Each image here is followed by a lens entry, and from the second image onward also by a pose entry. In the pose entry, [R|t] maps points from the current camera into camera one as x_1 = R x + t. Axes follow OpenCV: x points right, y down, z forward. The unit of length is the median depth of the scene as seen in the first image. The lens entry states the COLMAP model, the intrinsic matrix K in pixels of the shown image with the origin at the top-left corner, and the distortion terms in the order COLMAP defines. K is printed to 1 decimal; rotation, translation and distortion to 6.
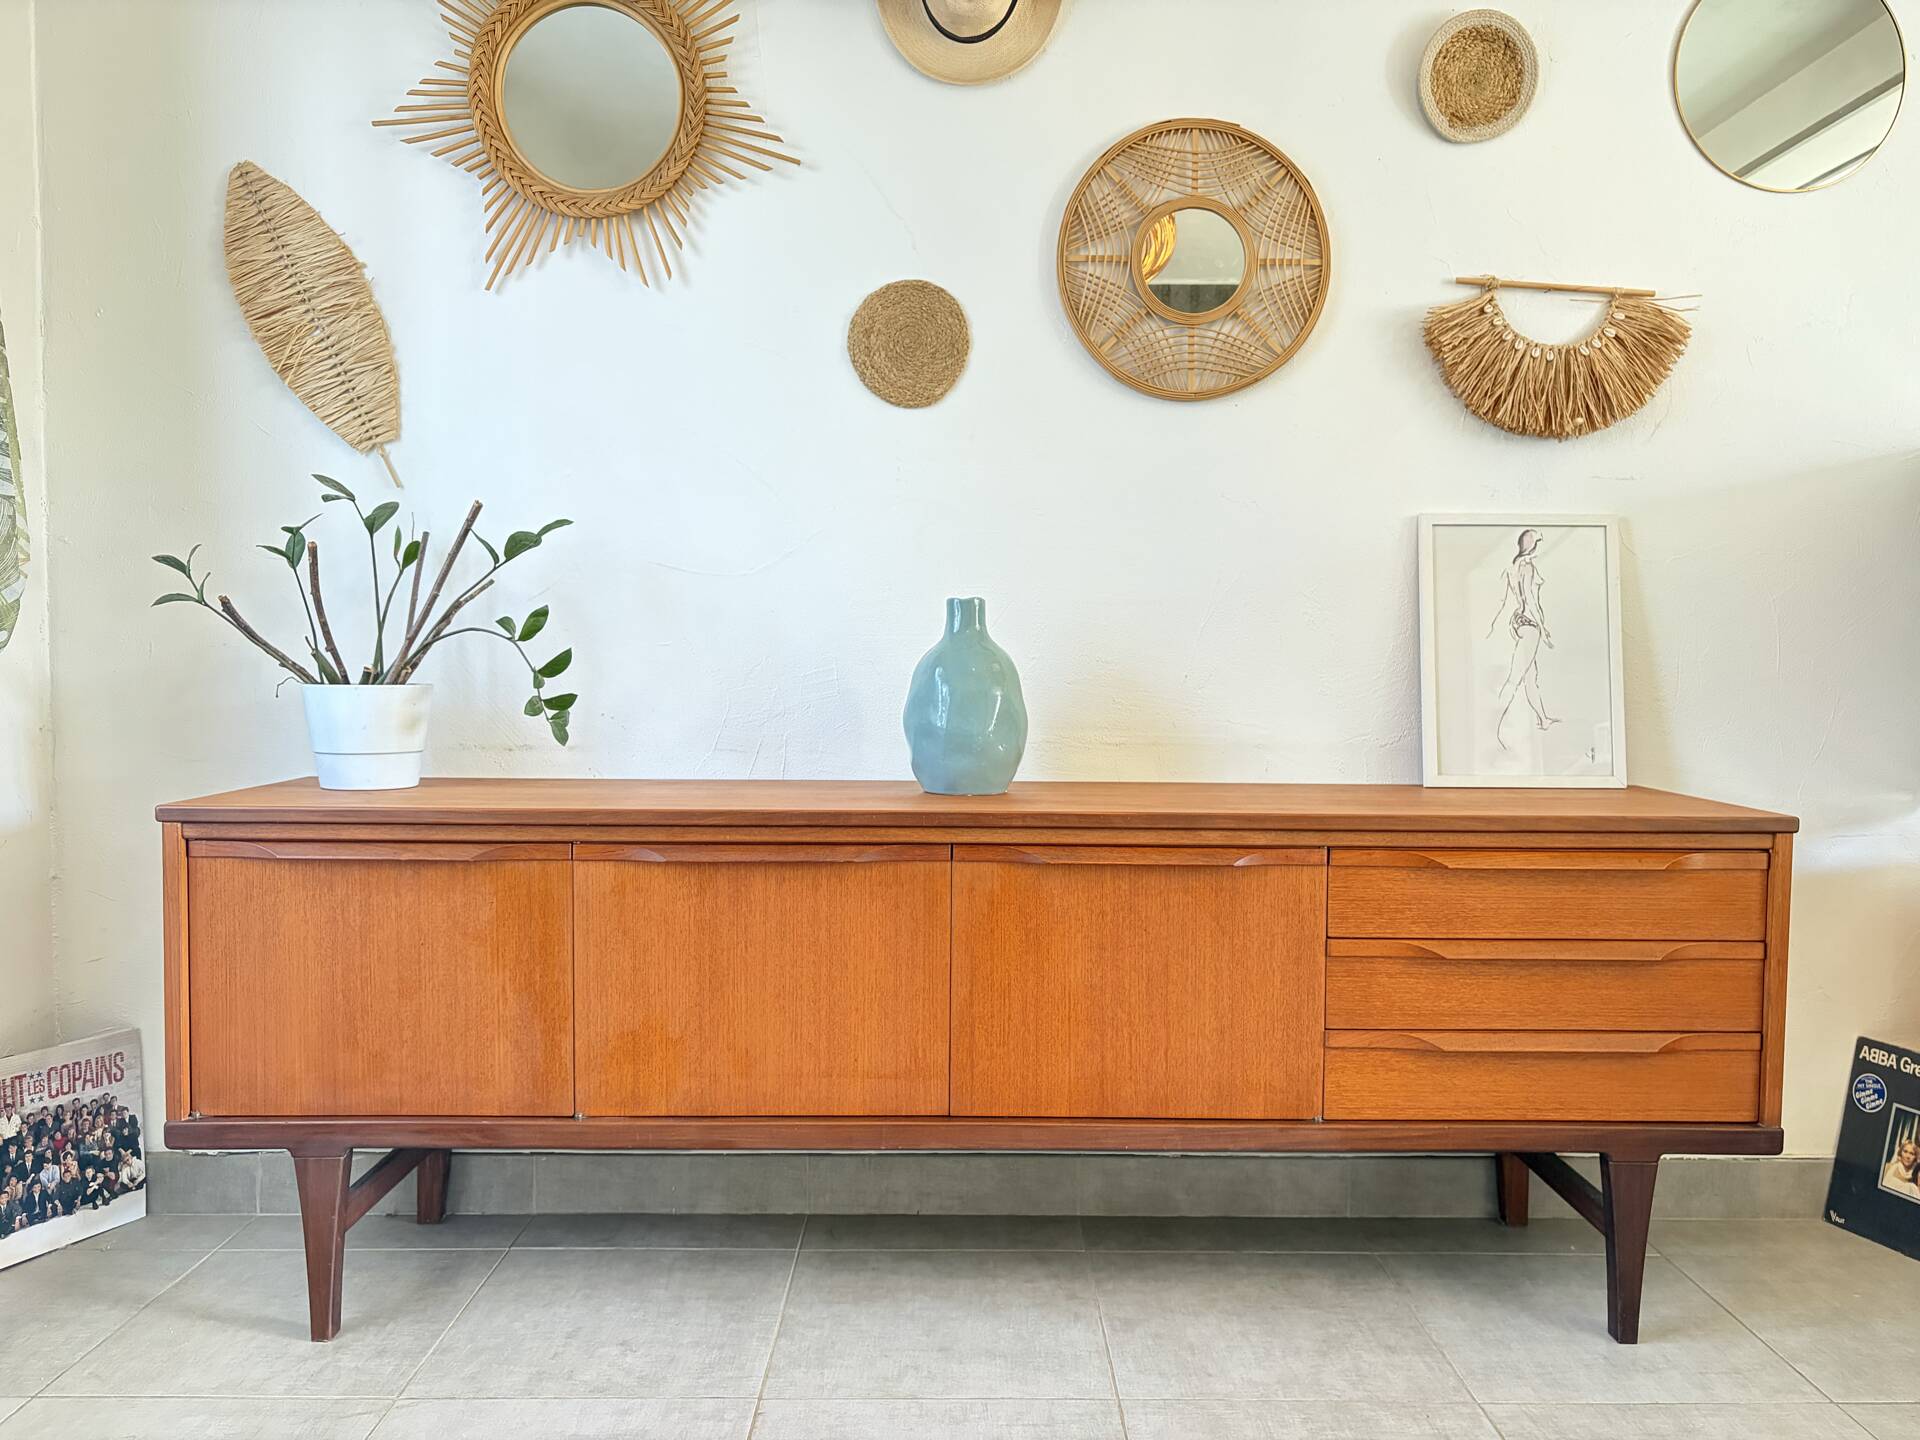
lens RADIAL K [[1452.4, 0, 970.5], [0, 1452.4, 730.2], [0, 0, 1]] dist [0.030859, -0.016881]
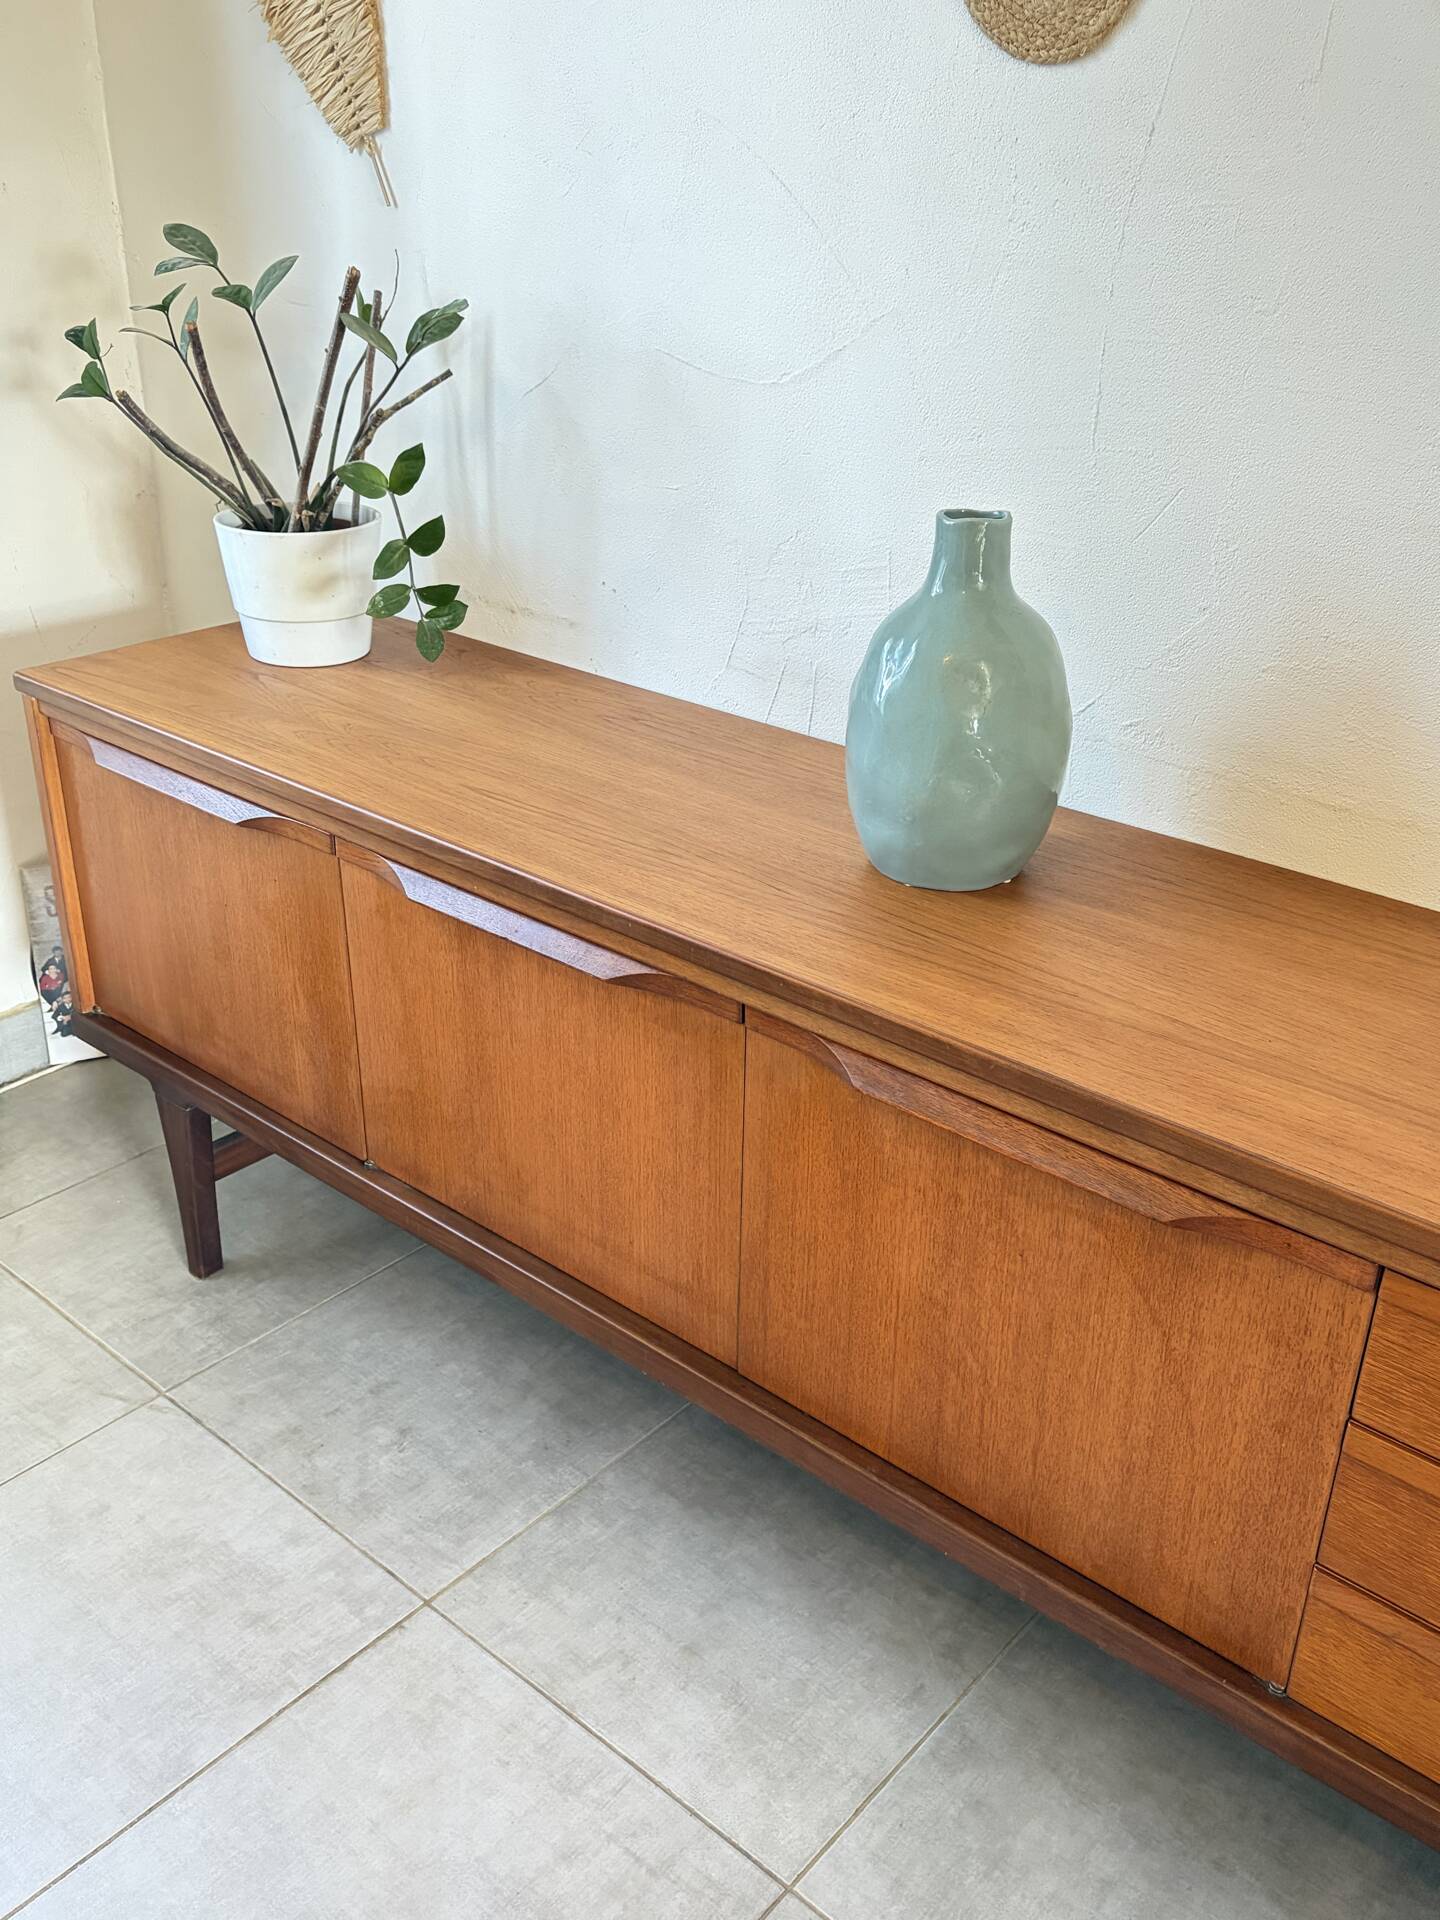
lens RADIAL K [[1724.7, 0, 712.6], [0, 1724.7, 975.9], [0, 0, 1]] dist [0.031789, -0.018503]
pose [[0.748463, 0.301744, -0.590554, 0.356168], [-0.047146, 0.912449, 0.406464, -0.195601], [0.661498, -0.276381, 0.697161, 0.478605]]
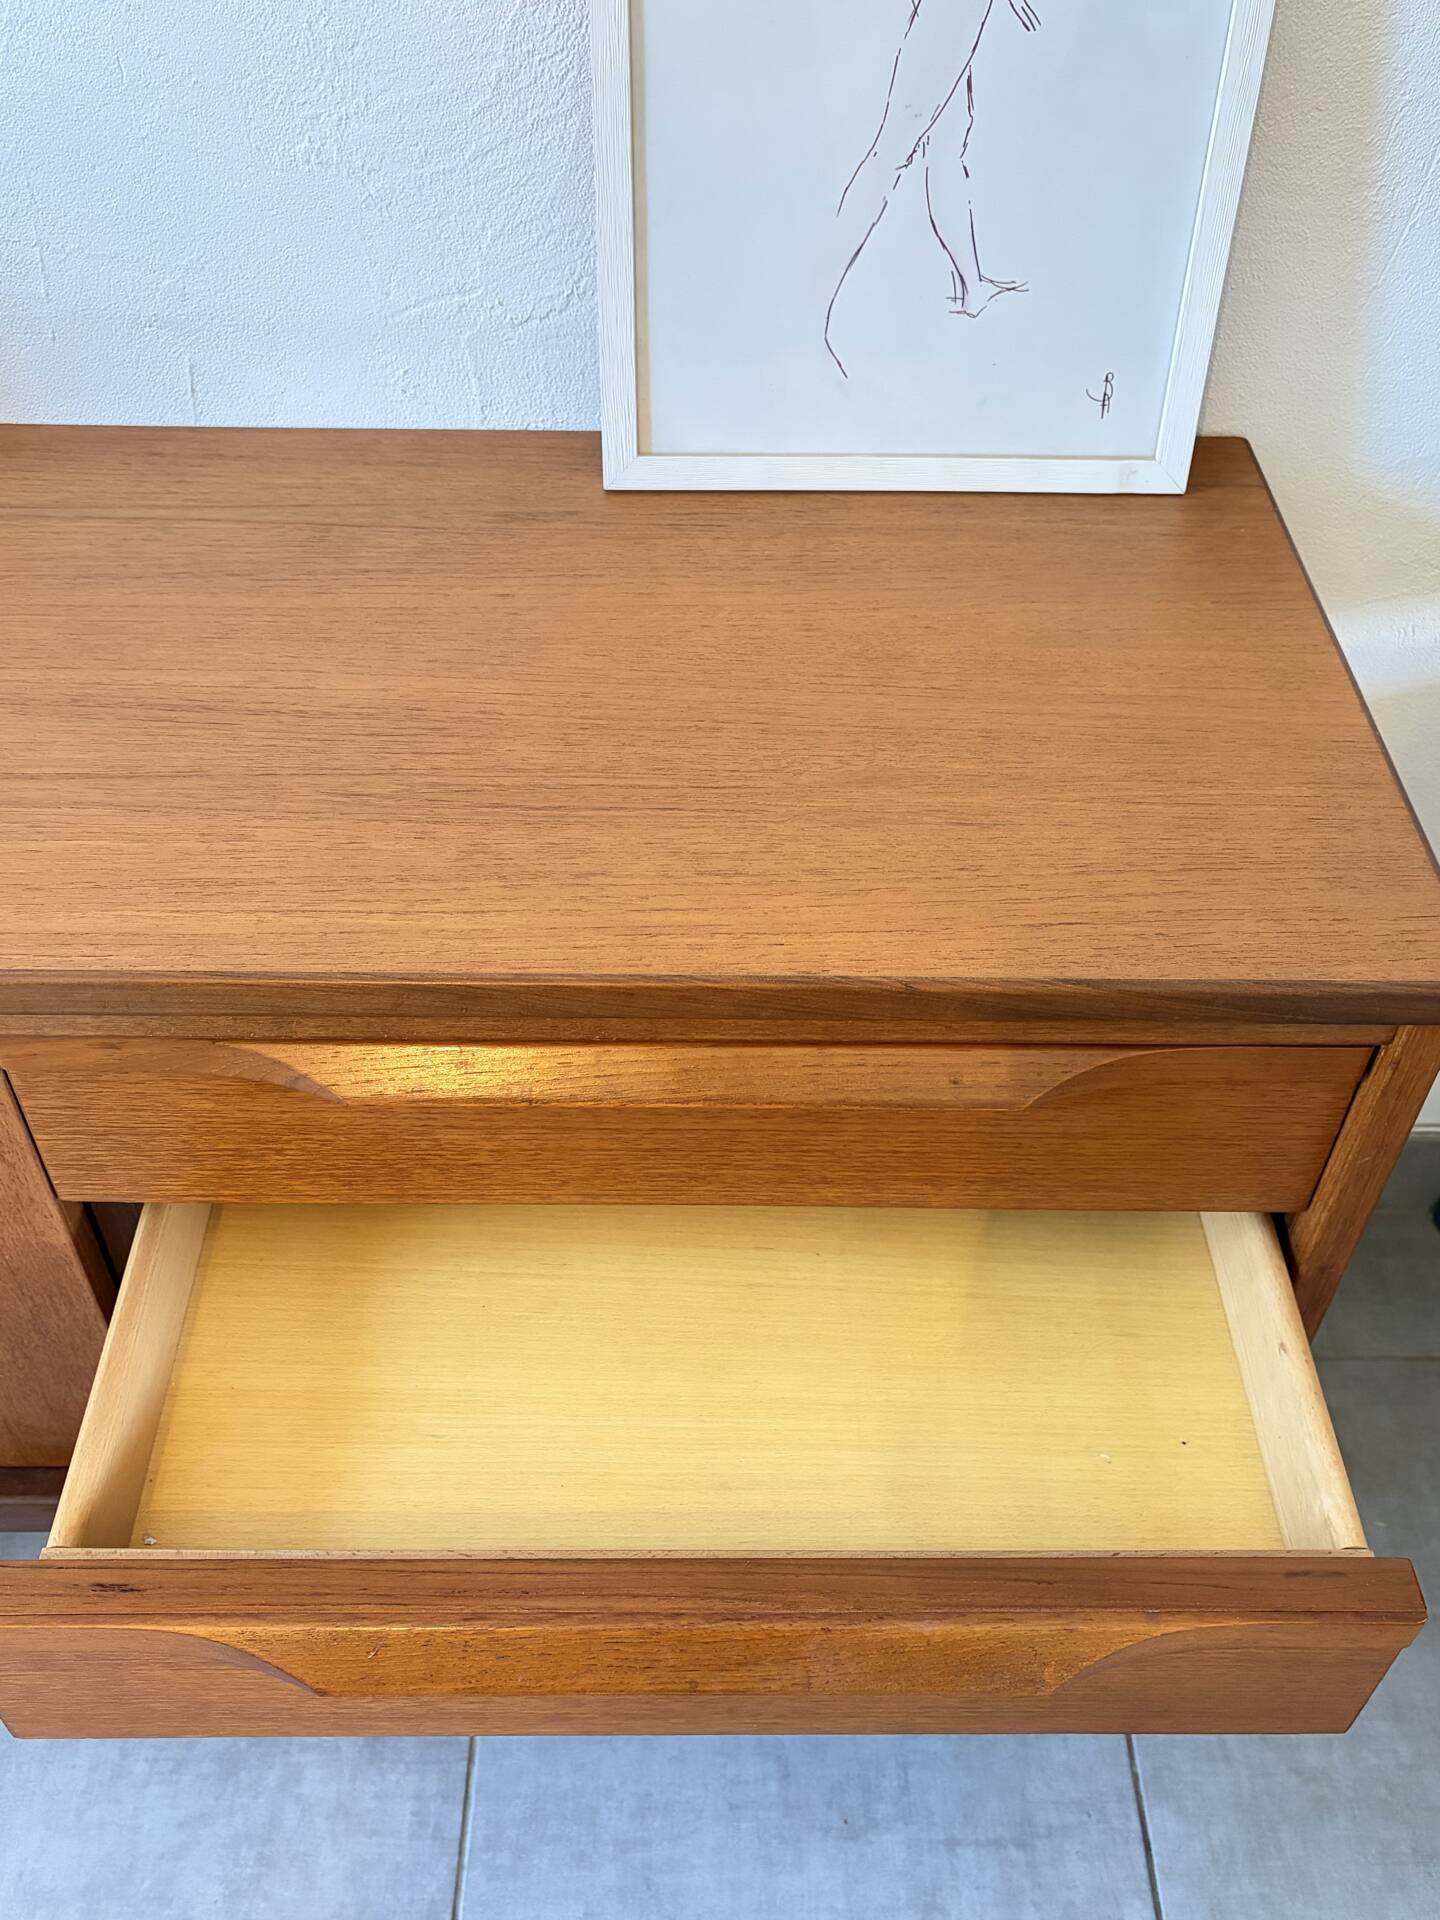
lens RADIAL K [[1724.7, 0, 709.5], [0, 1724.7, 971.6], [0, 0, 1]] dist [0.031789, -0.018503]
pose [[0.999922, 0.010967, -0.005942, 0.378034], [-0.004225, 0.746011, 0.665920, -0.165464], [0.011736, -0.665843, 0.746000, 0.684258]]
